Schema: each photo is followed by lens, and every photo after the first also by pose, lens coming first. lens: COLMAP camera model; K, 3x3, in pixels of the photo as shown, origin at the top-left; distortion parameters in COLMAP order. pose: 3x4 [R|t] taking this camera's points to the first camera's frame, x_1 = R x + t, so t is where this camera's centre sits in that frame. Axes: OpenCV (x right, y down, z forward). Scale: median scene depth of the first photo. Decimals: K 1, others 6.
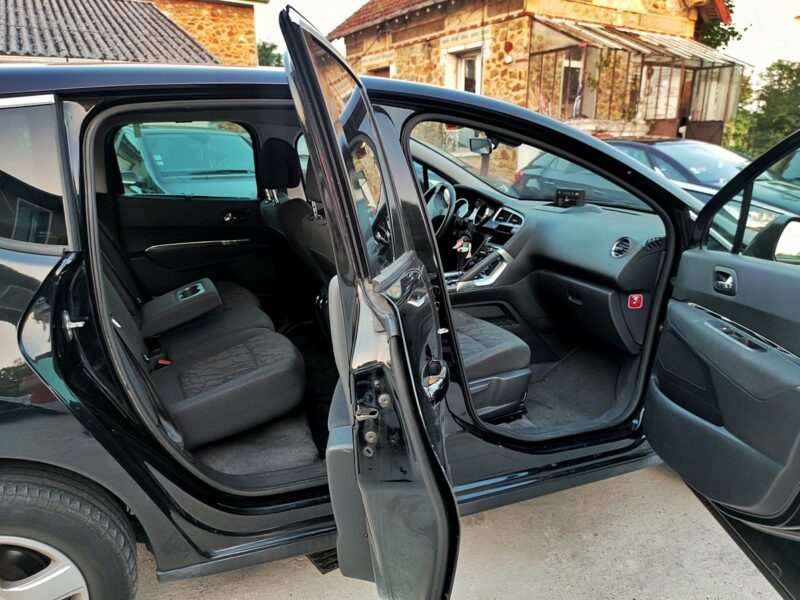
lens RADIAL K [[583.5, 0, 403.3], [0, 583.5, 303.4], [0, 0, 1]] dist [0.050392, -0.080459]
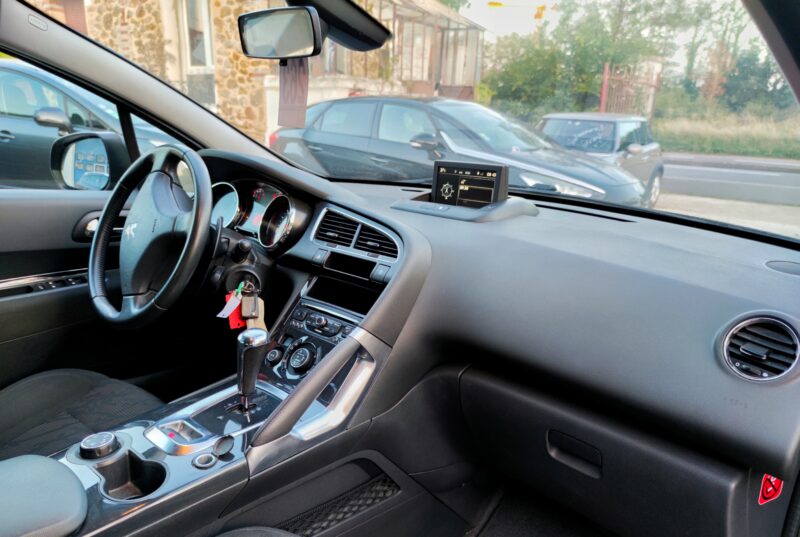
lens RADIAL K [[585.3, 0, 400.6], [0, 585.3, 301.2], [0, 0, 1]] dist [0.060860, -0.089240]
pose [[0.911291, -0.093554, 0.400995, 0.018630], [0.073133, 0.995138, 0.065970, -0.055925], [-0.405217, -0.030792, 0.913702, 0.273839]]
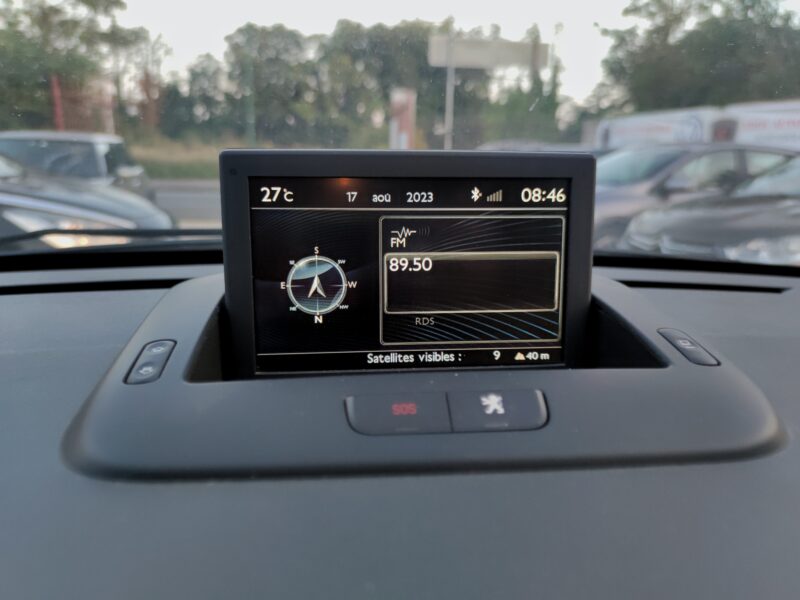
lens RADIAL K [[589.9, 0, 407.2], [0, 589.9, 308.6], [0, 0, 1]] dist [0.001240, -0.005832]
pose [[0.281633, -0.230069, 0.931532, 0.081889], [0.227982, 0.959072, 0.167944, -0.085511], [-0.932044, 0.165074, 0.322558, 0.443981]]
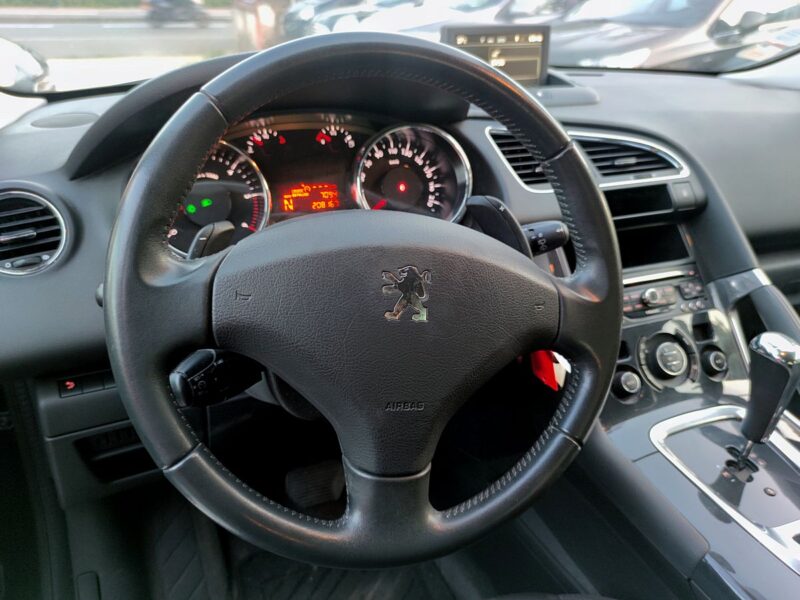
lens RADIAL K [[583.5, 0, 403.3], [0, 583.5, 303.4], [0, 0, 1]] dist [0.050392, -0.080459]
pose [[0.028837, -0.479681, 0.876969, -0.036794], [0.234993, 0.855998, 0.460484, -0.103328], [-0.971569, 0.192803, 0.137406, 0.473709]]
